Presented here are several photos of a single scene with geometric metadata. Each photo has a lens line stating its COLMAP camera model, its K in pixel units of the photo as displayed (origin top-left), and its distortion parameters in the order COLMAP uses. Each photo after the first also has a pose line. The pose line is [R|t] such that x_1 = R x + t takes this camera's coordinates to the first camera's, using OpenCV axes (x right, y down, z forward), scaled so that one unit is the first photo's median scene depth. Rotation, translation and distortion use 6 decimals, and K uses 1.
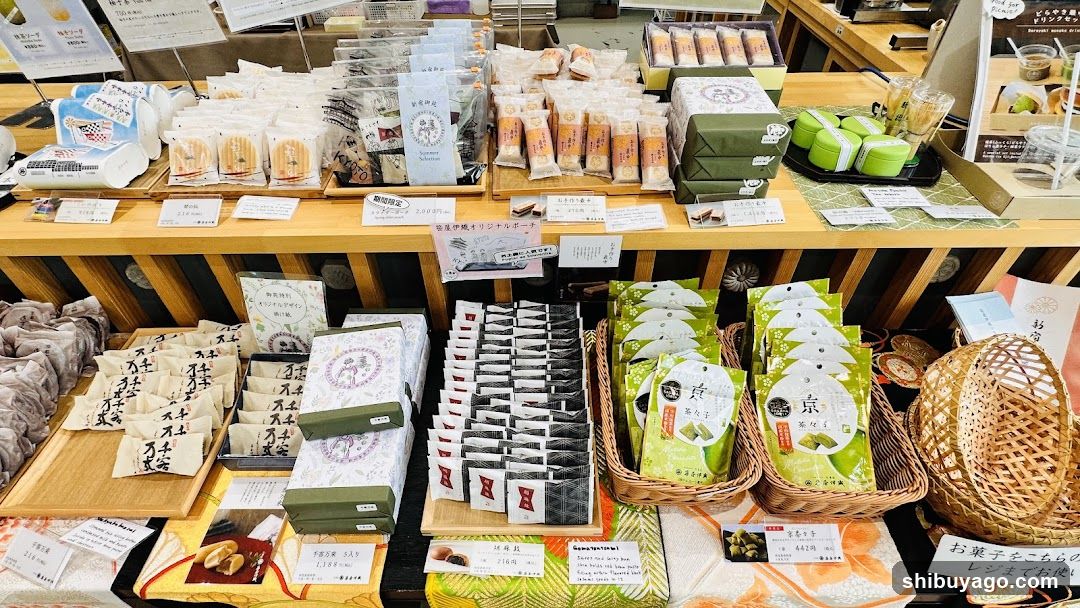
lens RADIAL K [[526.0, 0, 540.0], [0, 526.0, 304.0], [0, 0, 1]] dist [-0.004614, 0.000133]
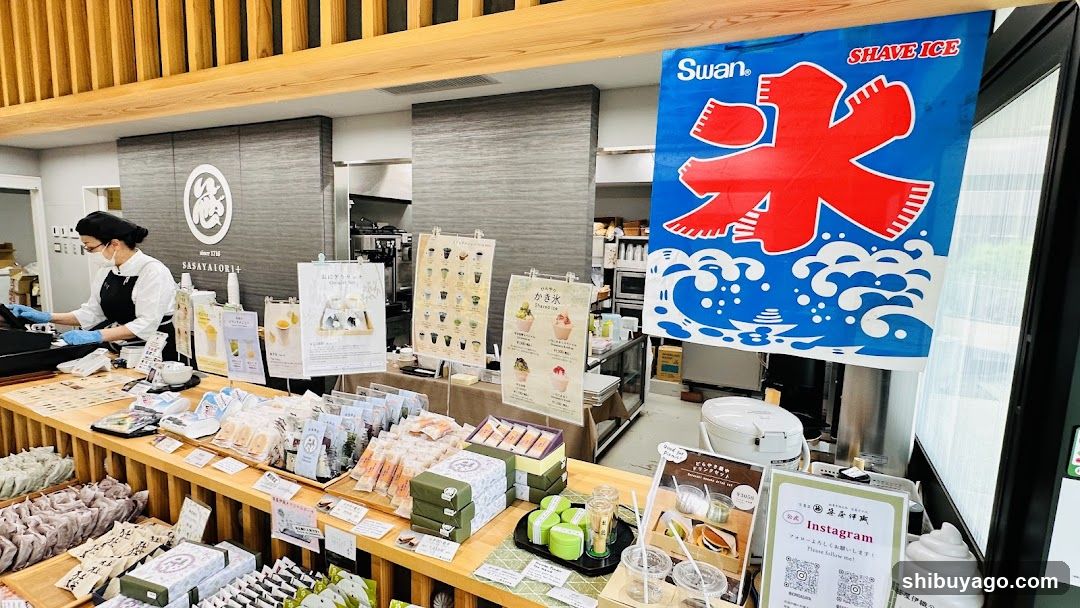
lens RADIAL K [[526.0, 0, 540.0], [0, 526.0, 304.0], [0, 0, 1]] dist [-0.004614, 0.000133]
pose [[0.891988, 0.097730, -0.441369, 1.150409], [-0.341063, 0.786307, -0.515166, -0.054918], [0.296705, 0.610057, 0.734709, -0.335735]]
